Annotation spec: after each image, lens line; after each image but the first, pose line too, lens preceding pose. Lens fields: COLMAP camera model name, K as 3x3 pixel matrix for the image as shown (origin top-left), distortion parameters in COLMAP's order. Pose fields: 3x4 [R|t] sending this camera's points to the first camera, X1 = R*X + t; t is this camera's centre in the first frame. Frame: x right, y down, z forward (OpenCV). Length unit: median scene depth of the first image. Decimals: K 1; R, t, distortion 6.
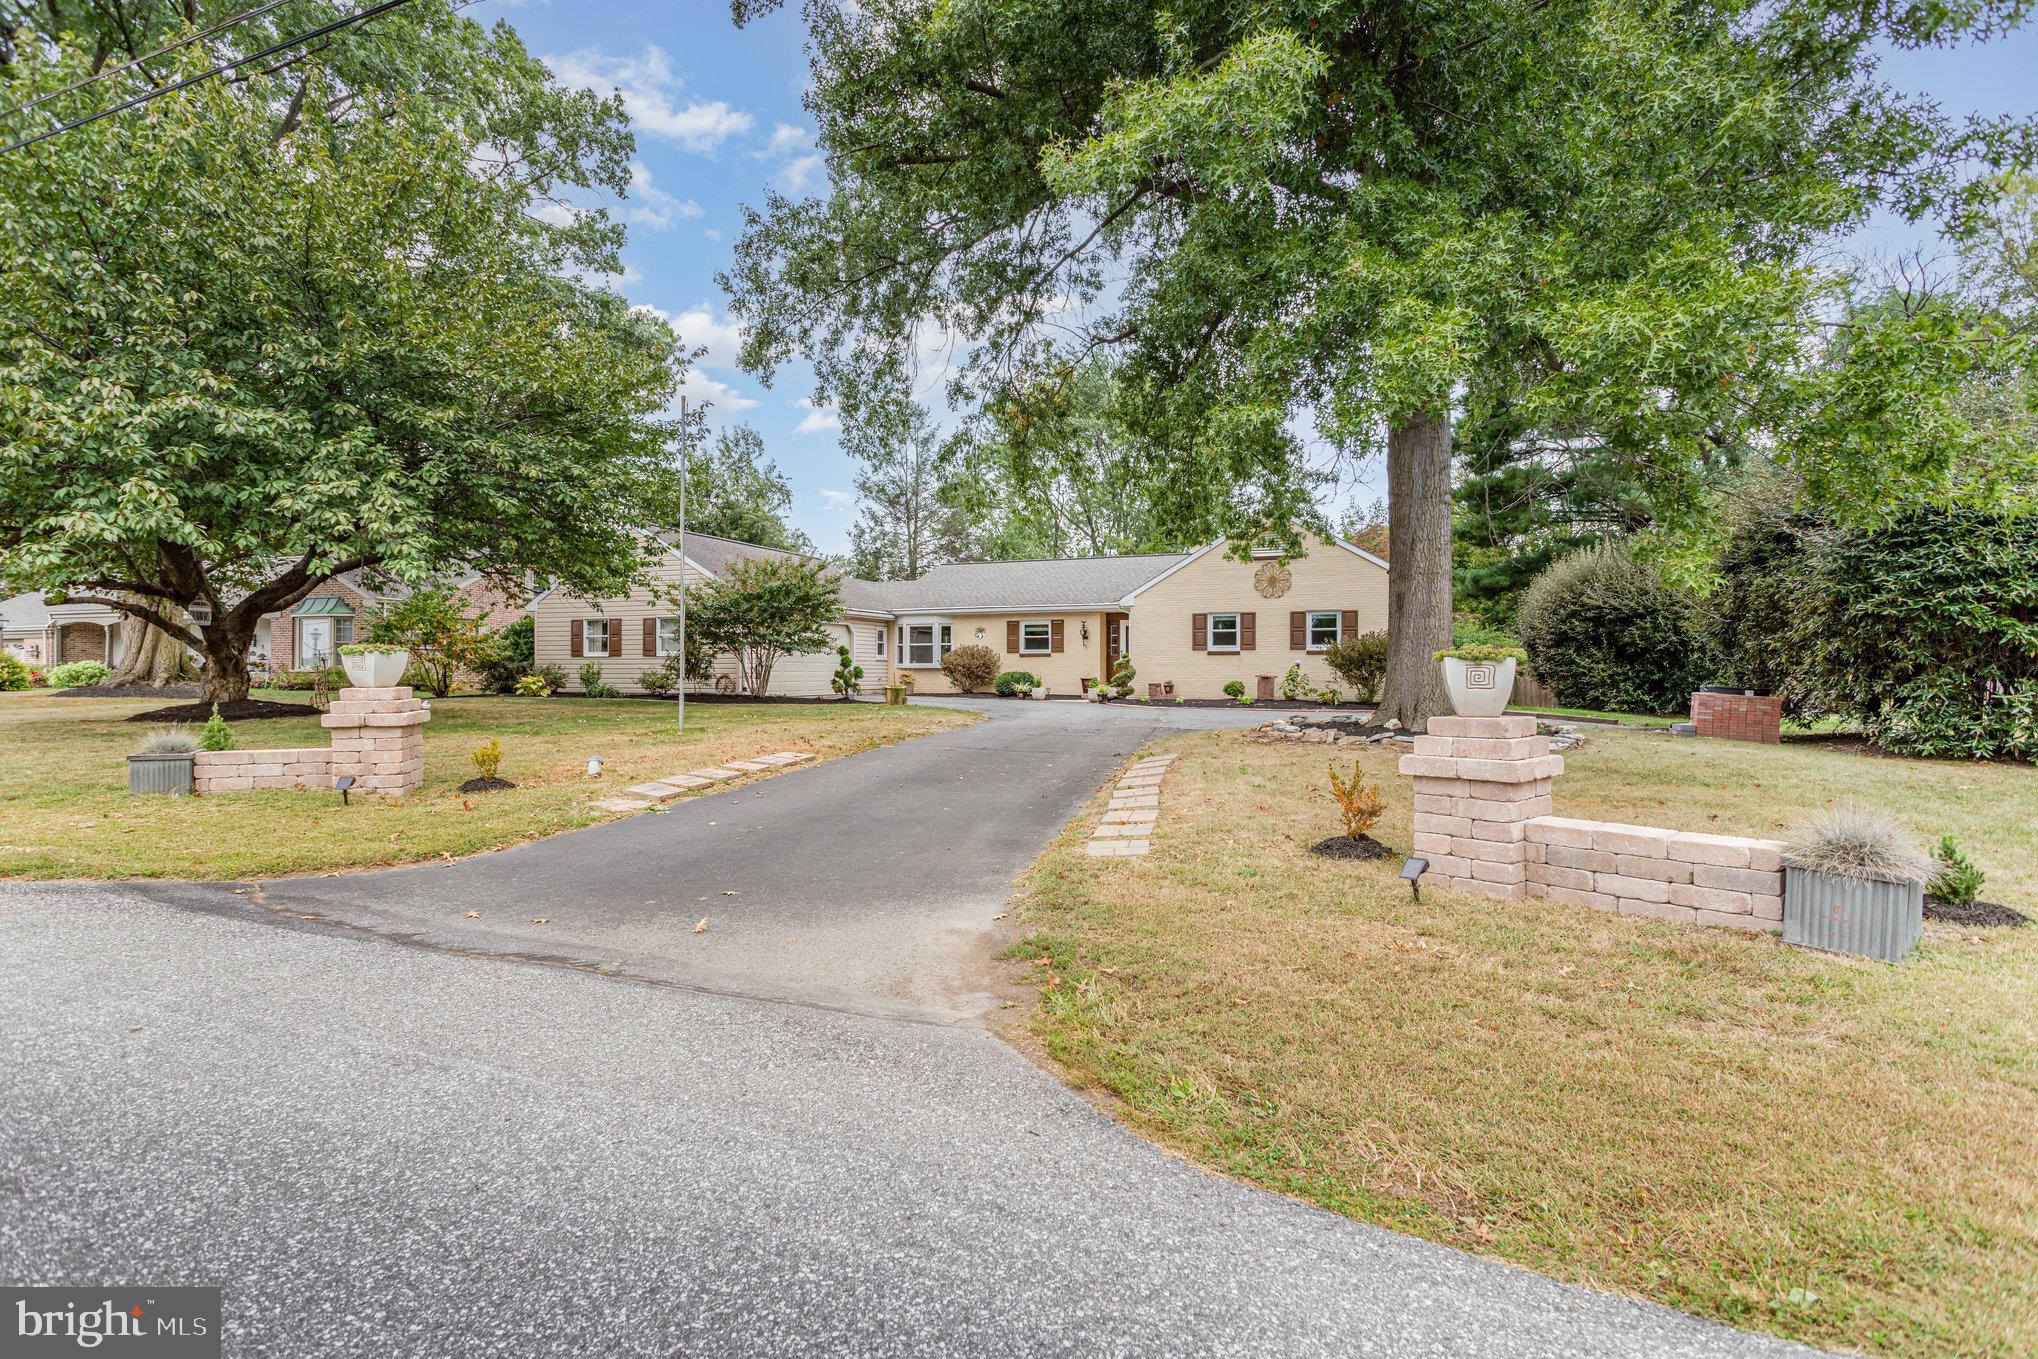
lens RADIAL K [[937.9, 0, 1021.7], [0, 937.9, 664.8], [0, 0, 1]] dist [-0.018241, 0.000218]
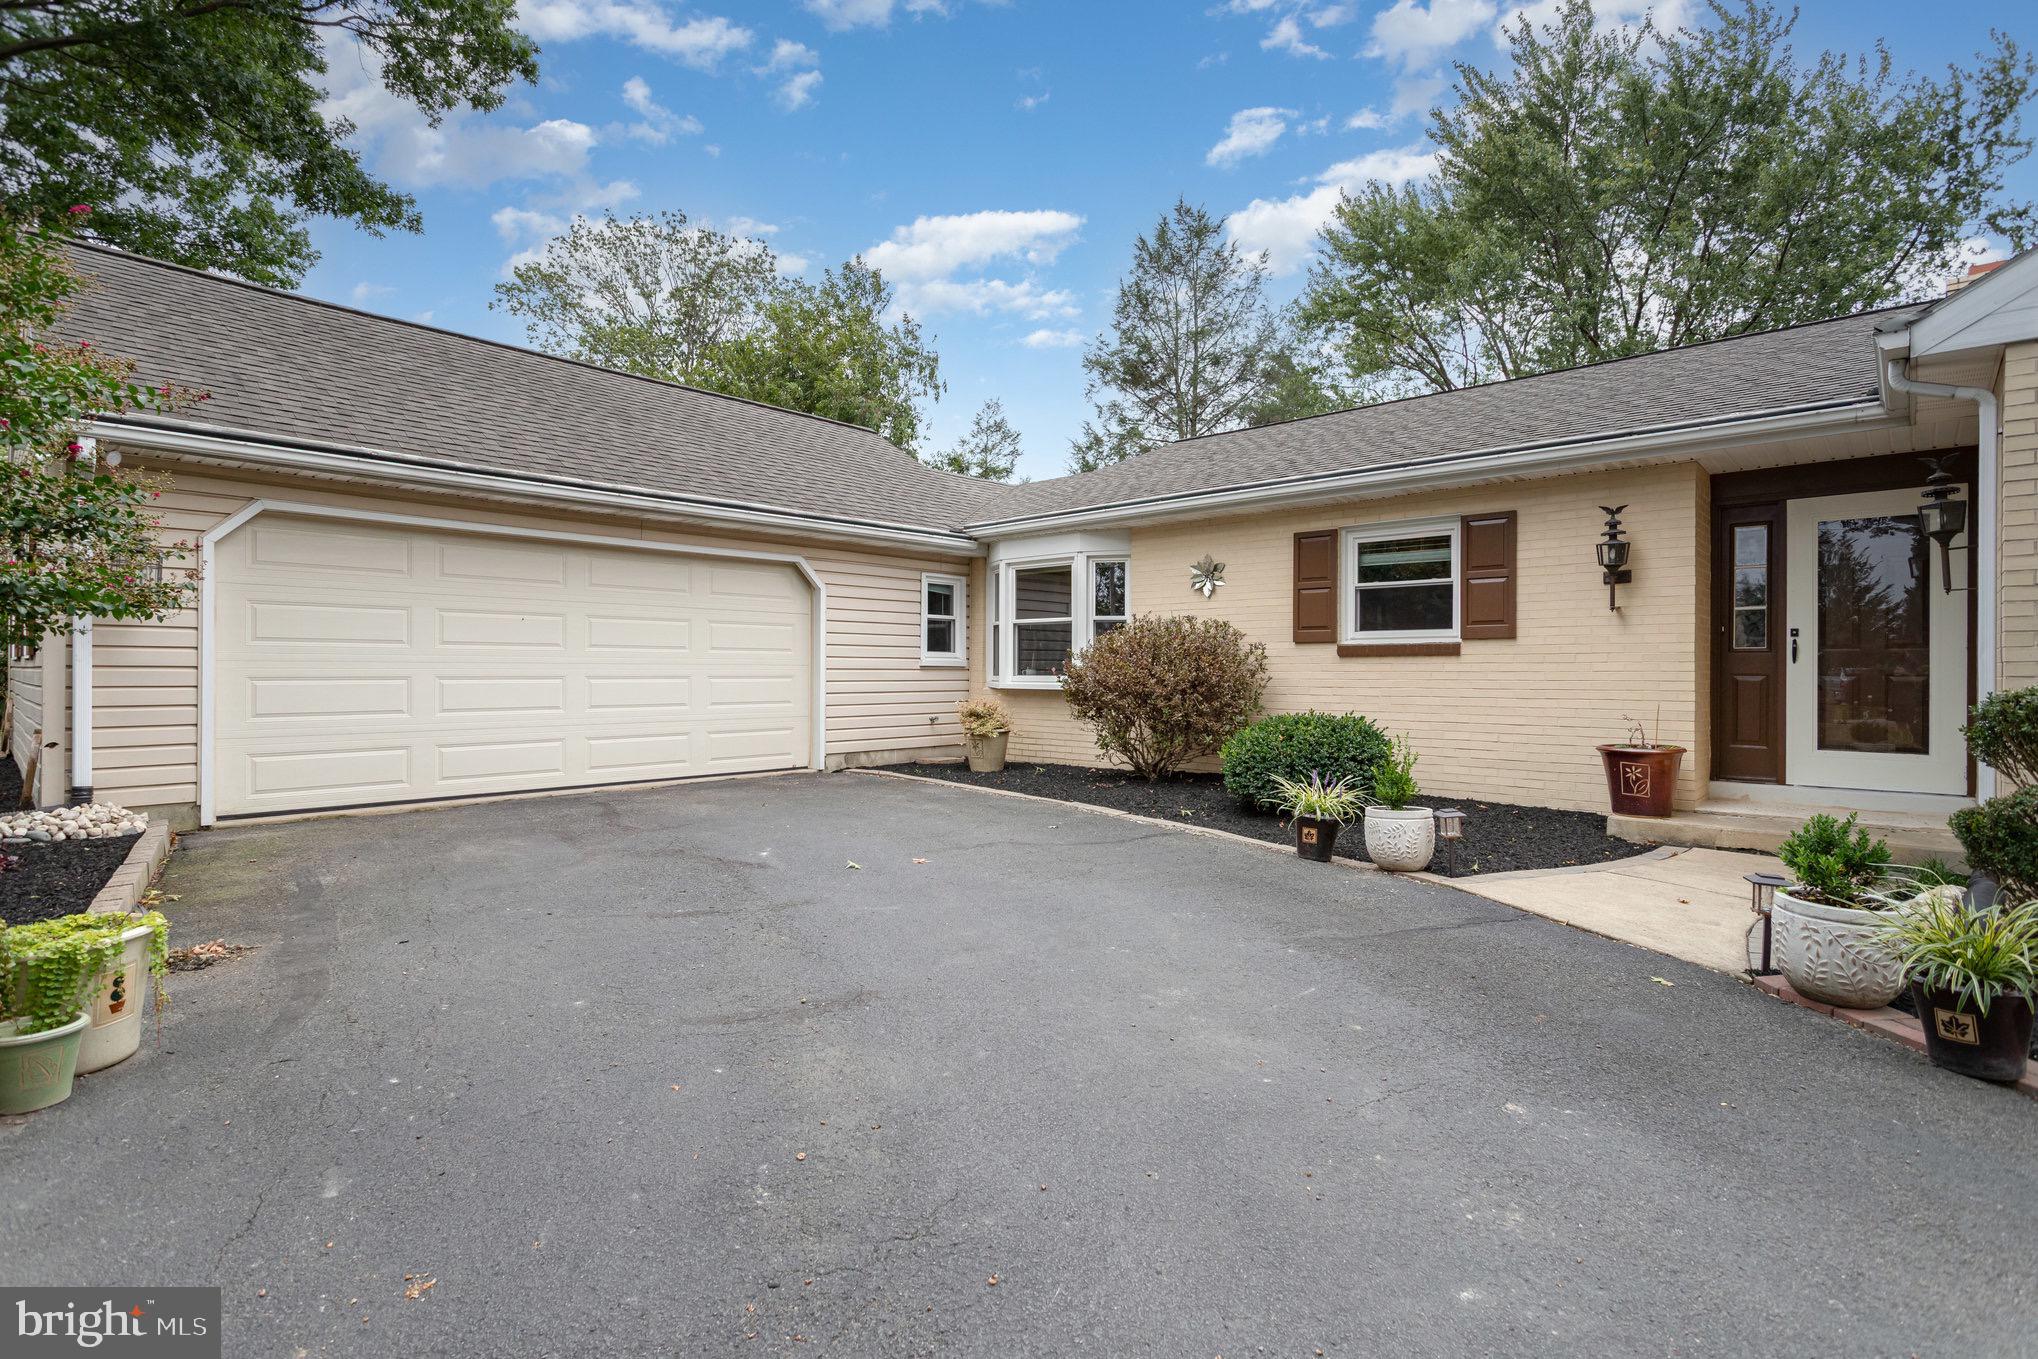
lens RADIAL K [[937.9, 0, 1021.7], [0, 937.9, 664.8], [0, 0, 1]] dist [-0.018241, 0.000218]
pose [[0.923148, 0.001788, -0.384441, 0.018790], [-0.000789, 0.999996, 0.002755, -0.006950], [0.384445, -0.002240, 0.923145, 0.733787]]
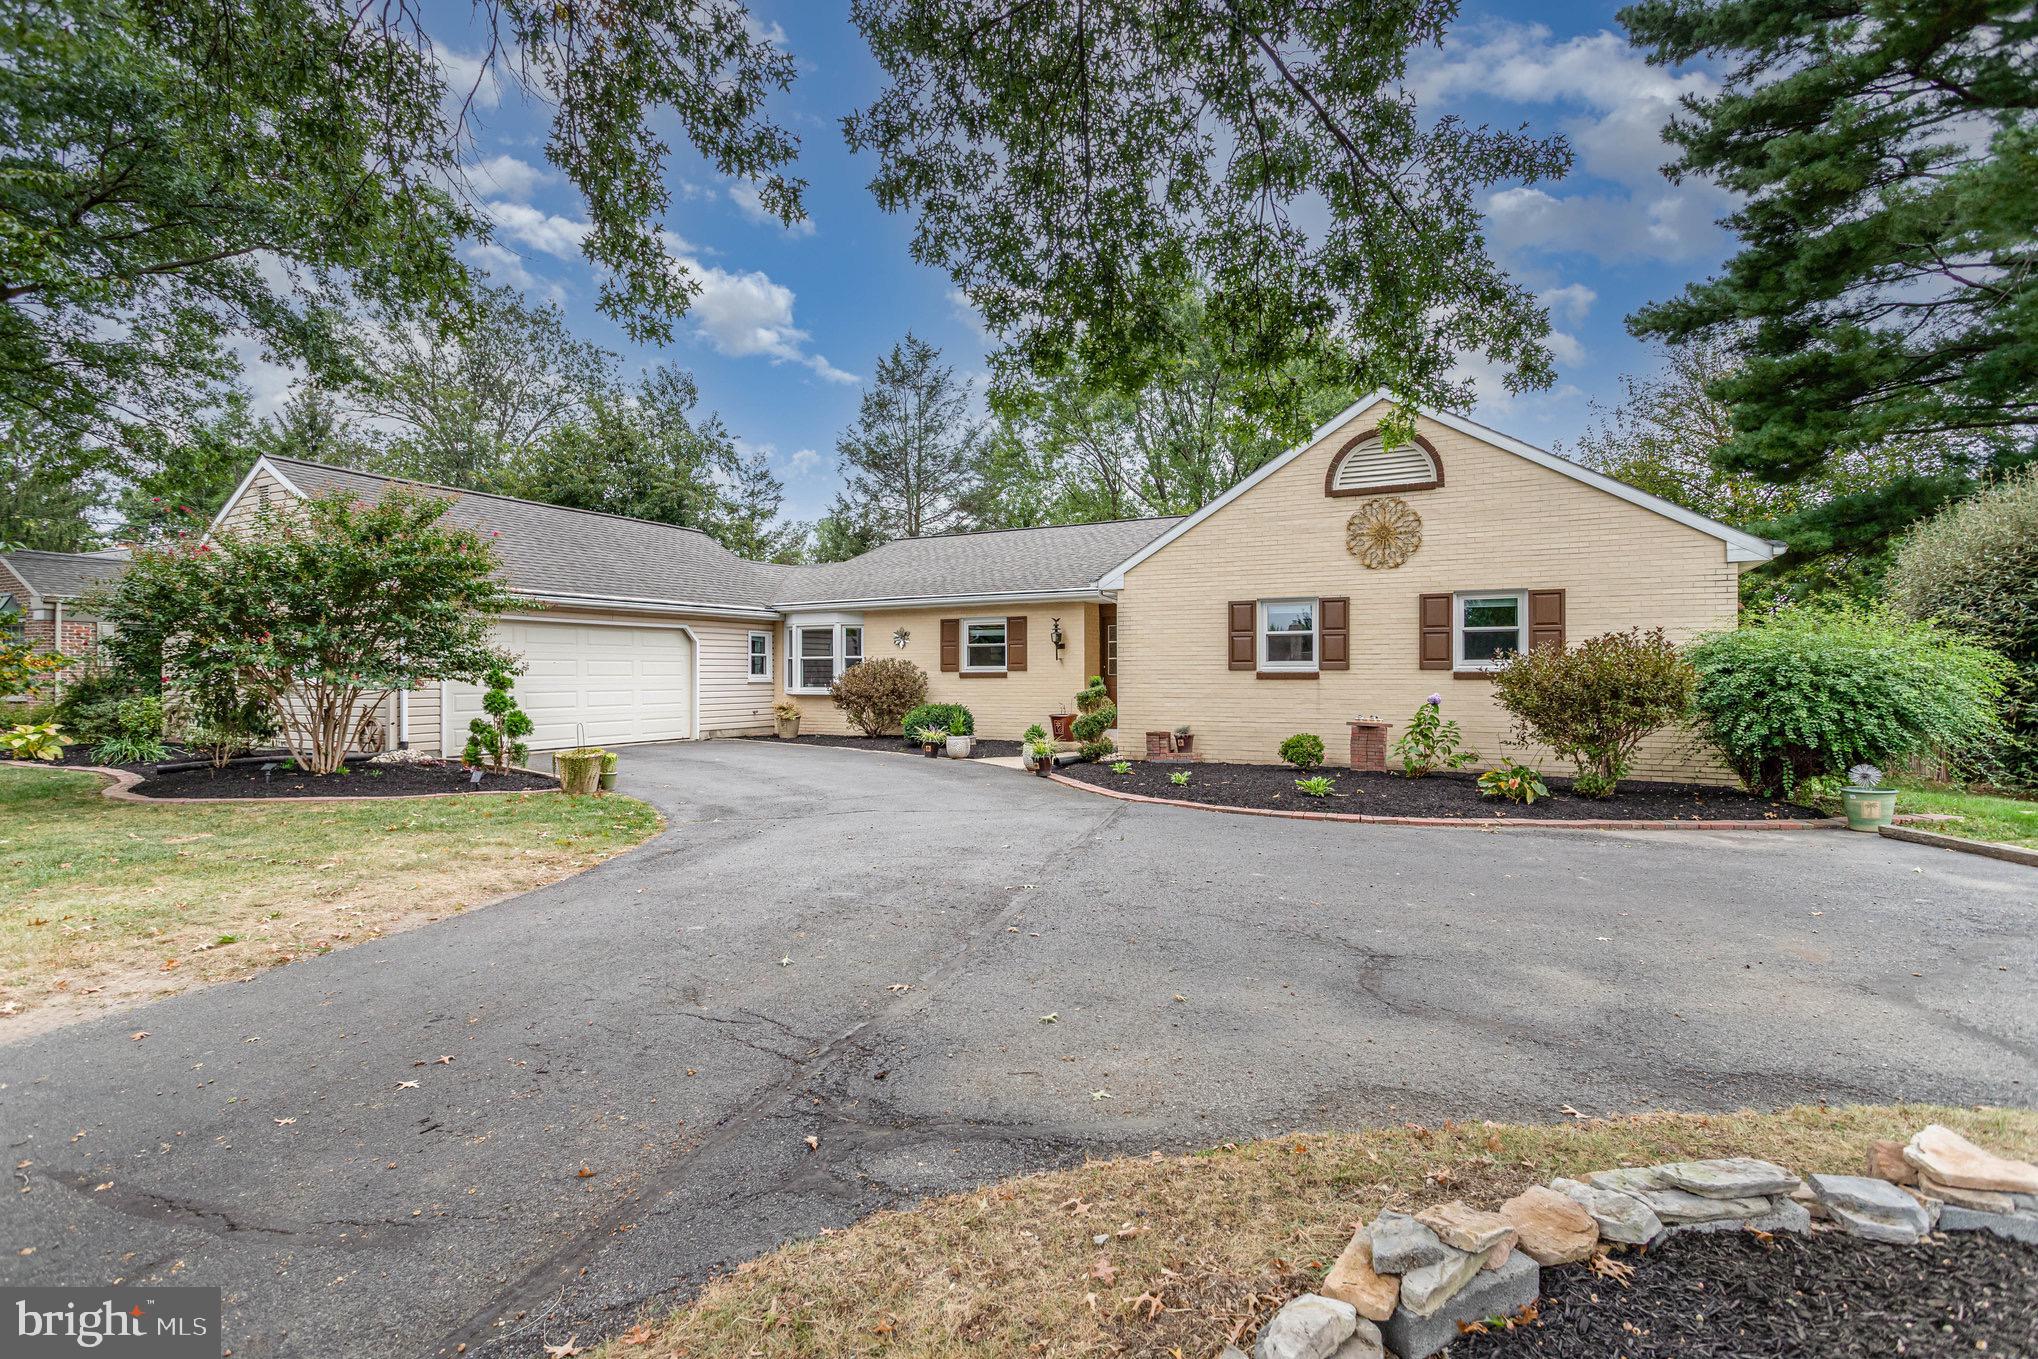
lens RADIAL K [[937.9, 0, 1021.7], [0, 937.9, 664.8], [0, 0, 1]] dist [-0.018241, 0.000218]
pose [[0.991351, -0.003461, -0.131191, 0.123354], [0.003303, 0.999994, -0.001422, -0.016613], [0.131195, 0.000977, 0.991356, 0.415825]]
